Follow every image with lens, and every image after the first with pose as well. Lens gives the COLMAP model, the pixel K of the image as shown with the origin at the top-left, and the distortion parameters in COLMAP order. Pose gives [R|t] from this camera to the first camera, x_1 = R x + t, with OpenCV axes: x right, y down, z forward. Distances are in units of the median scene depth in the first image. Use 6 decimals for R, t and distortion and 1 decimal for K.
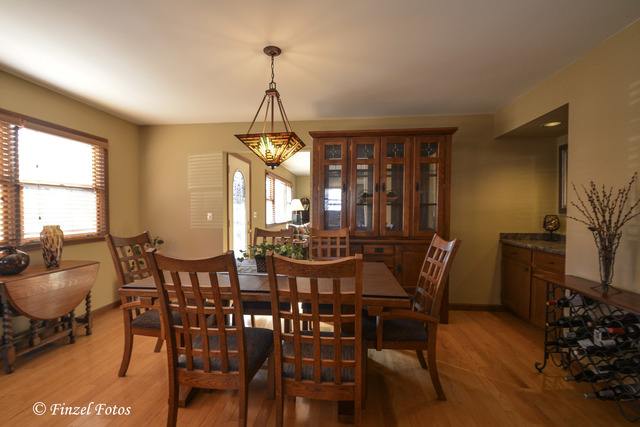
lens RADIAL K [[287.9, 0, 317.4], [0, 287.9, 219.6], [0, 0, 1]] dist [-0.002289, -0.000221]
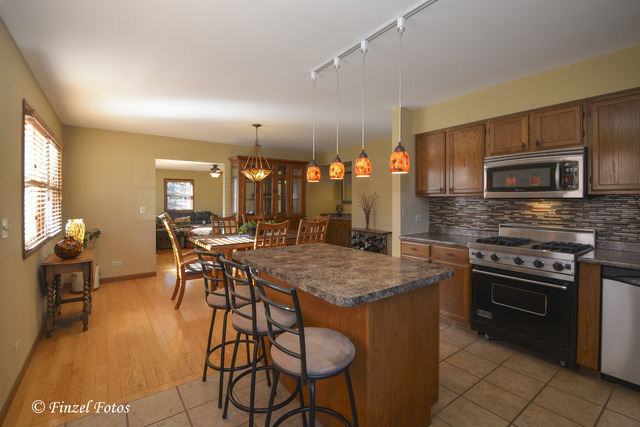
lens RADIAL K [[288.8, 0, 316.4], [0, 288.8, 196.8], [0, 0, 1]] dist [0.021341, -0.000127]
pose [[0.733266, 0.003001, 0.679935, -0.822440], [0.024200, 0.999242, -0.030509, -0.010946], [-0.679511, 0.038825, 0.732637, -0.497567]]
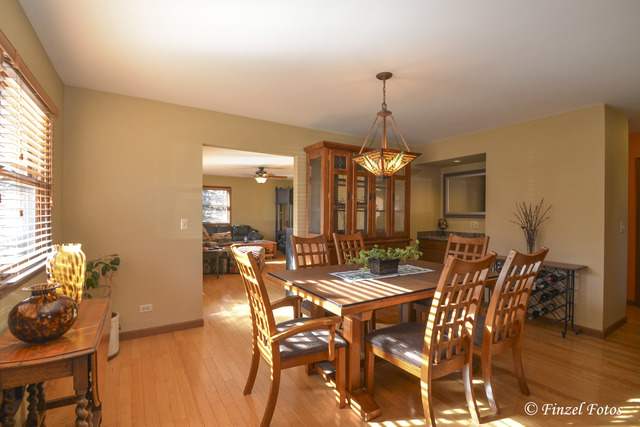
lens RADIAL K [[298.9, 0, 320.0], [0, 298.9, 213.5], [0, 0, 1]] dist [0.003071, 0.000470]
pose [[0.774990, 0.003752, 0.631963, -0.732554], [0.012840, 0.999682, -0.021681, -0.018674], [-0.631843, 0.024916, 0.774696, 0.181092]]
